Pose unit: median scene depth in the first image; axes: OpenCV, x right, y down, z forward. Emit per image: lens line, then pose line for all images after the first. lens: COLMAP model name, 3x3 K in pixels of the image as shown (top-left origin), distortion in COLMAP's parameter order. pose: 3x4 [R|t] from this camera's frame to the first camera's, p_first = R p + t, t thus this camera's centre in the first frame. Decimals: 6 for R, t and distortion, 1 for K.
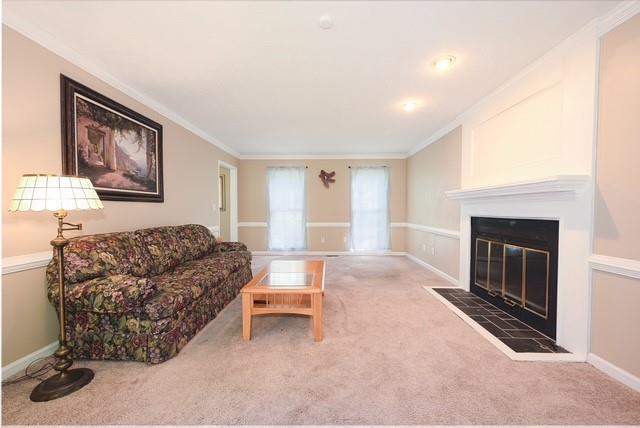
lens RADIAL K [[258.4, 0, 320.0], [0, 258.4, 214.0], [0, 0, 1]] dist [0.001585, 0.000239]
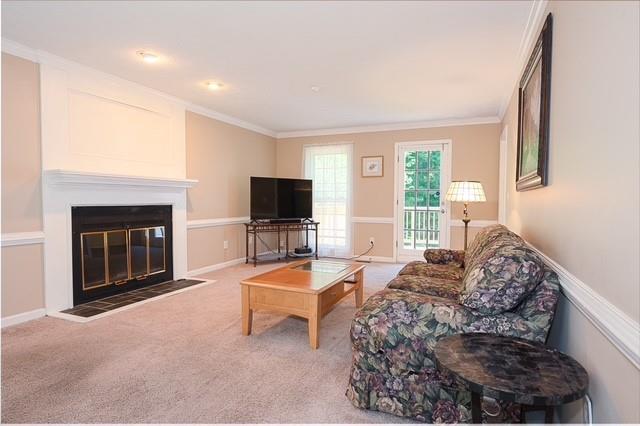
lens RADIAL K [[348.0, 0, 320.0], [0, 348.0, 213.0], [0, 0, 1]] dist [0.000110, 0.000017]
pose [[-0.928592, -0.025204, 0.370244, -0.511400], [-0.004383, 0.998366, 0.056970, -0.035846], [-0.371075, 0.051279, -0.927186, 1.846227]]
